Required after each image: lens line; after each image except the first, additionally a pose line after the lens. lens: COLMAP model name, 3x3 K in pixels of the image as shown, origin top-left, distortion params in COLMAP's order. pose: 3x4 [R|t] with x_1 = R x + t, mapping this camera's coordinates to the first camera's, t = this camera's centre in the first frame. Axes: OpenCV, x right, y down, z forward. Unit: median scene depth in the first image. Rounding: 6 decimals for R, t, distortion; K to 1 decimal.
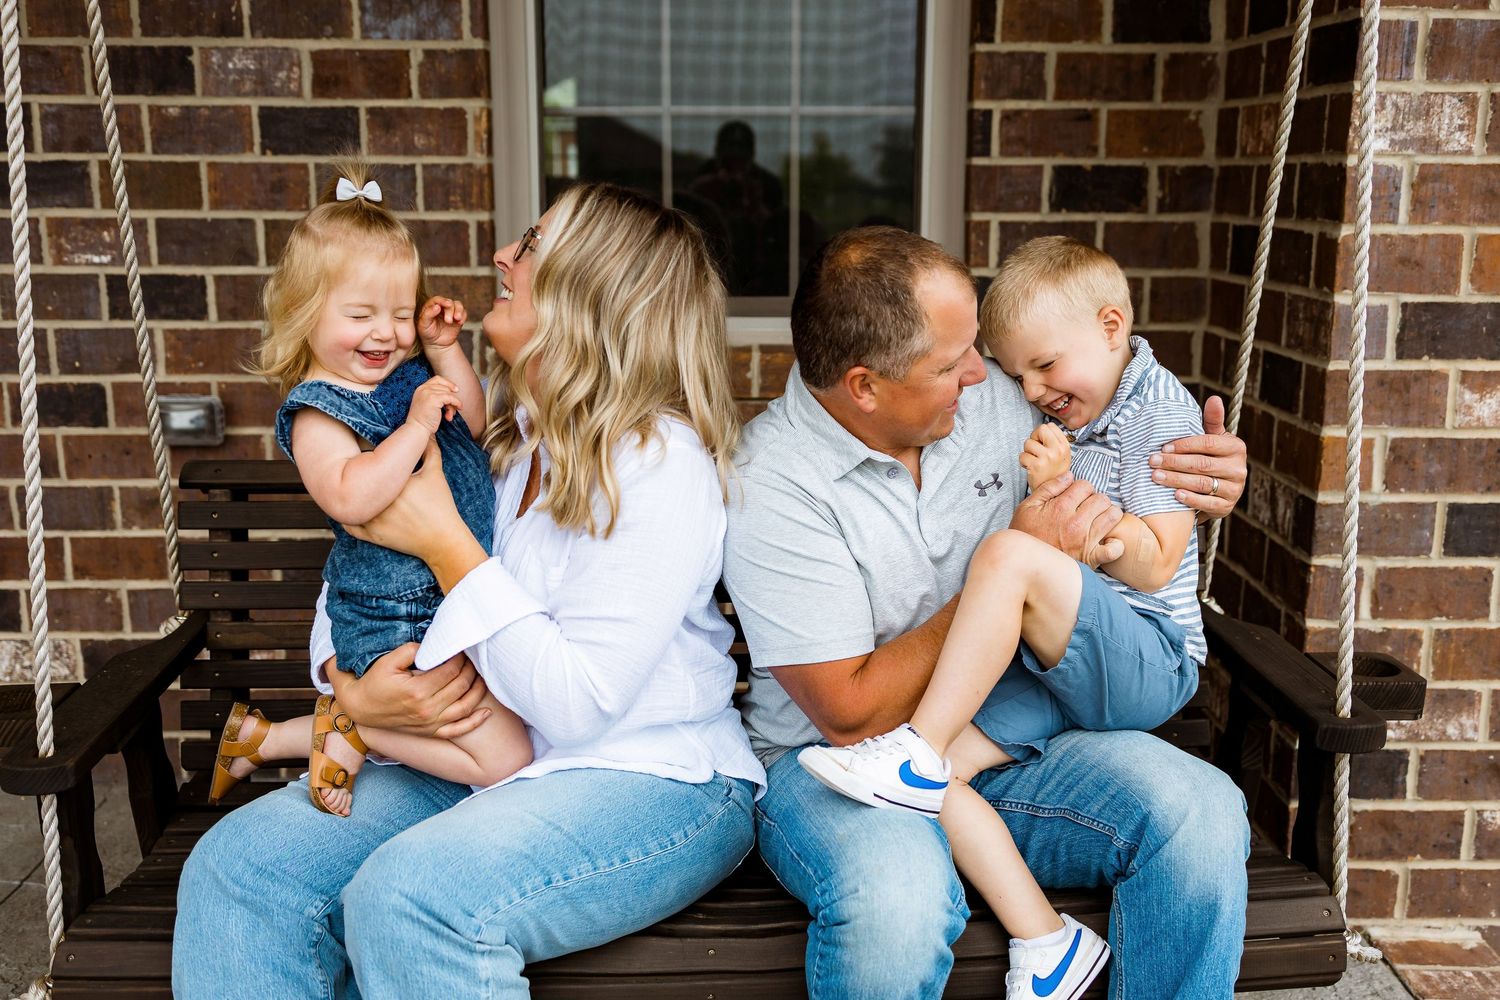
lens RADIAL K [[1556.5, 0, 745.7], [0, 1556.5, 512.7], [0, 0, 1]] dist [0.022030, 0.000000]
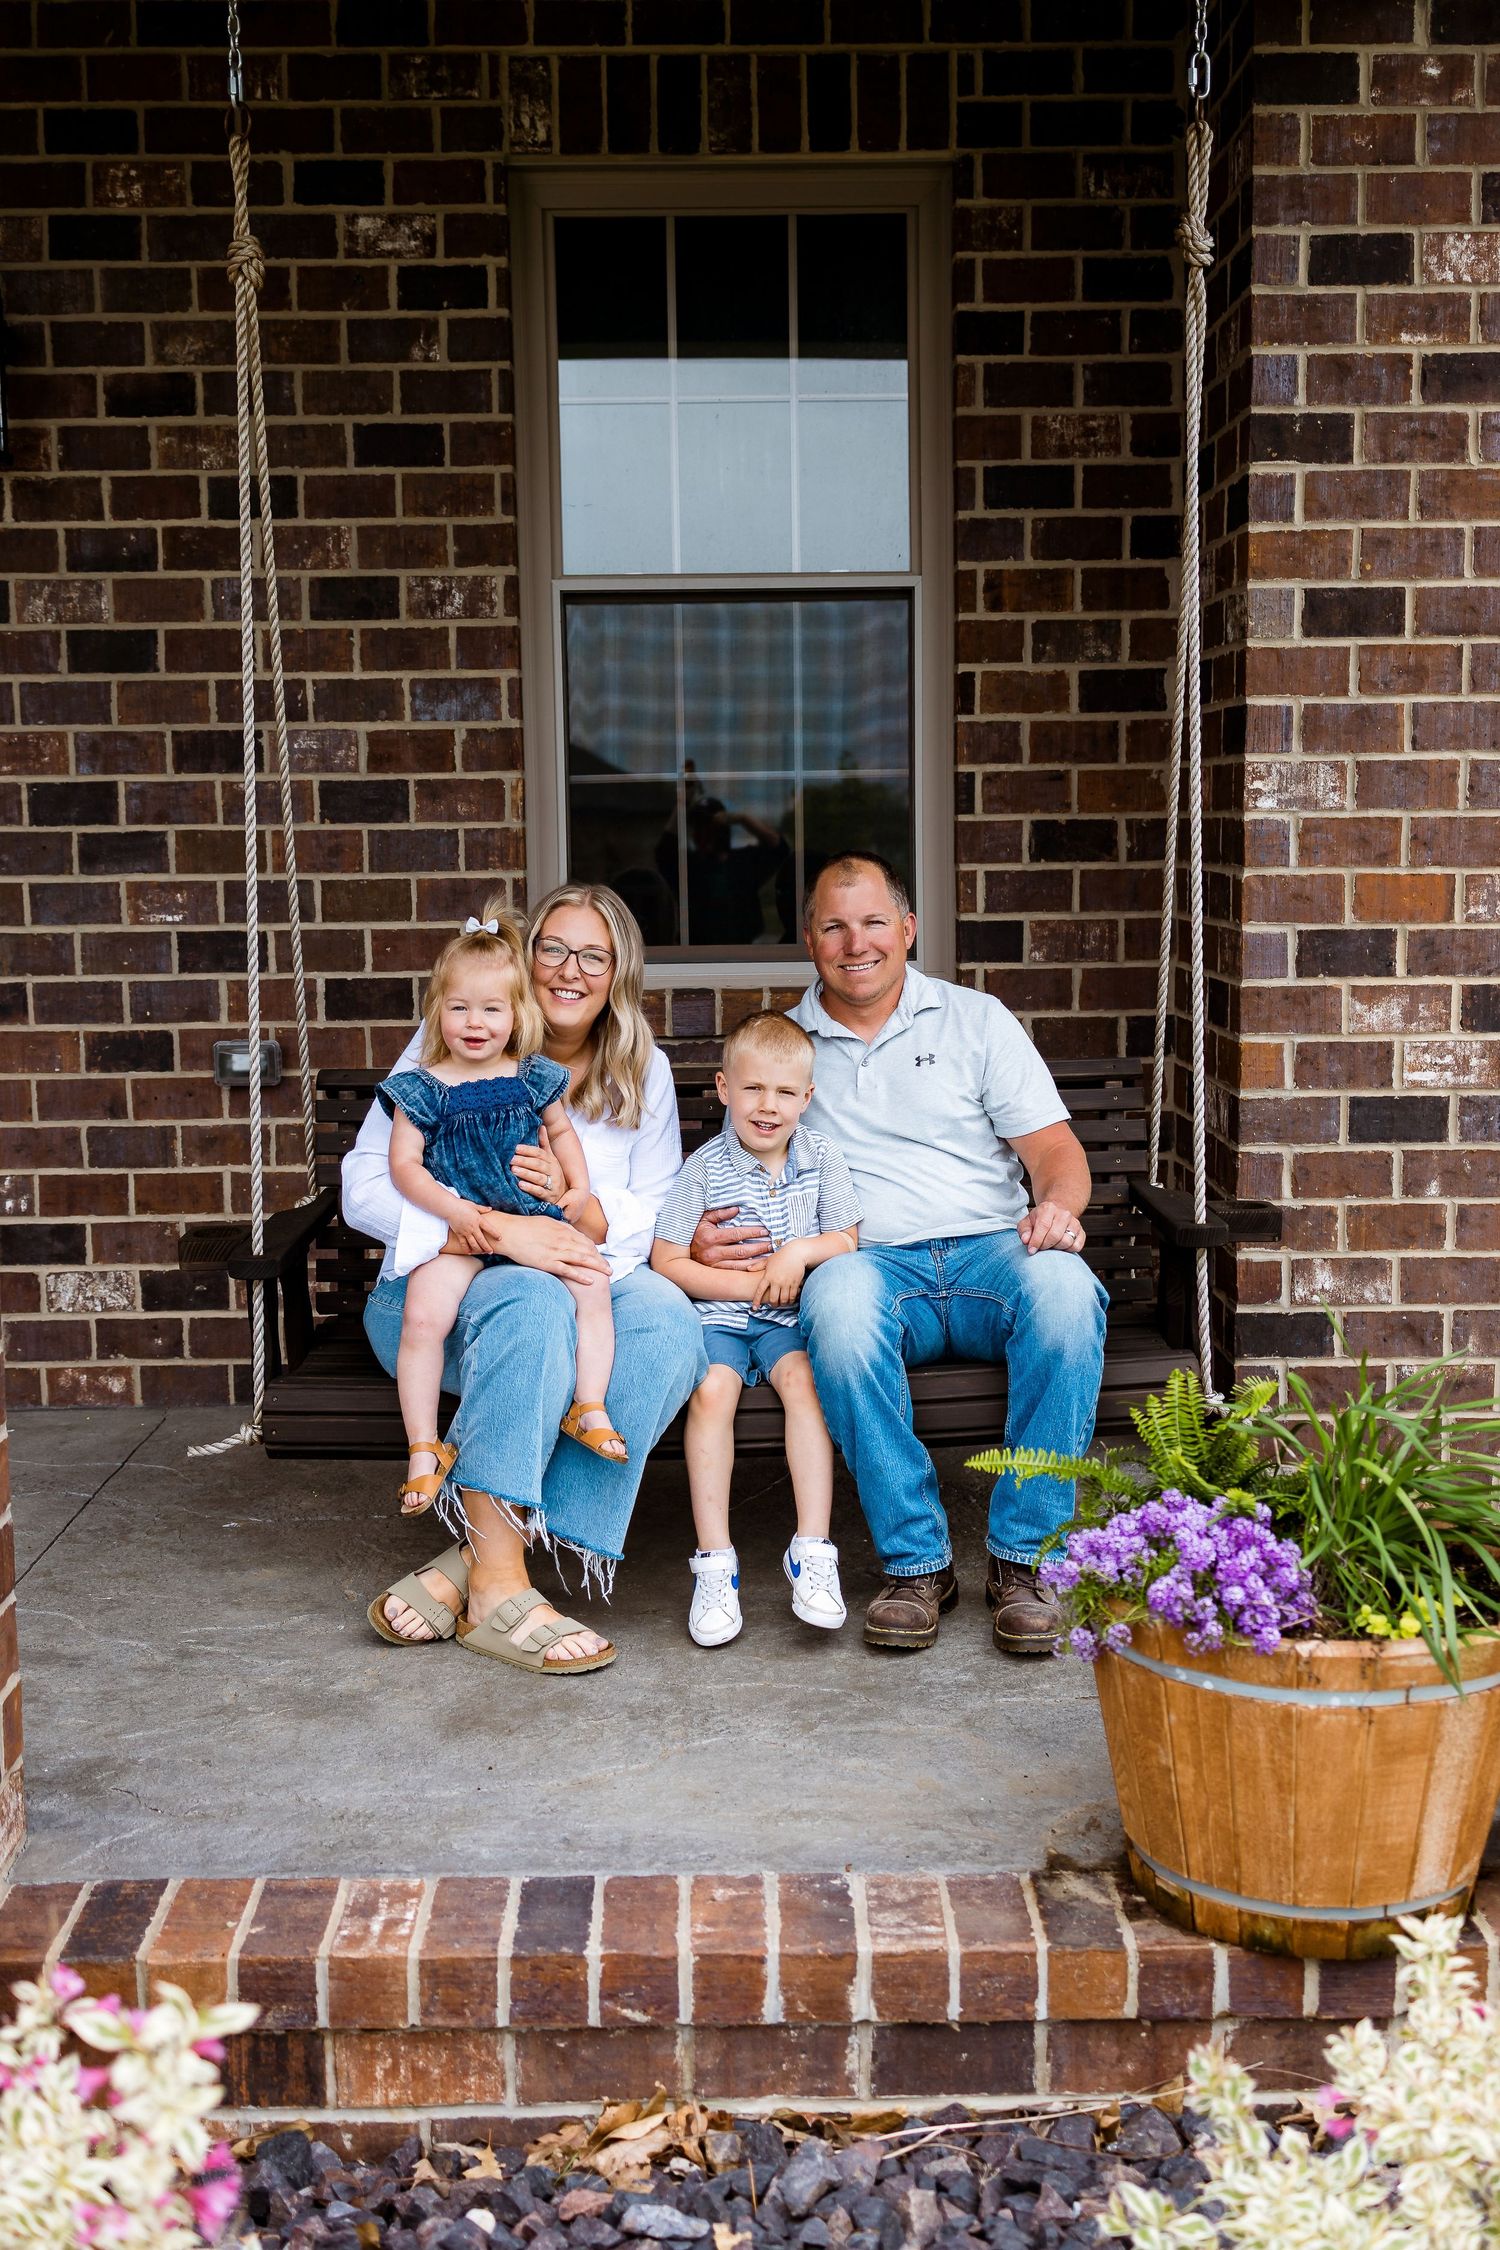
lens RADIAL K [[2334.8, 0, 753.5], [0, 2334.8, 1107.0], [0, 0, 1]] dist [0.022030, 0.000000]
pose [[0.999863, -0.016501, 0.001180, -0.005835], [0.016540, 0.995663, -0.091552, 0.131768], [0.000336, 0.091559, 0.995800, -0.649672]]
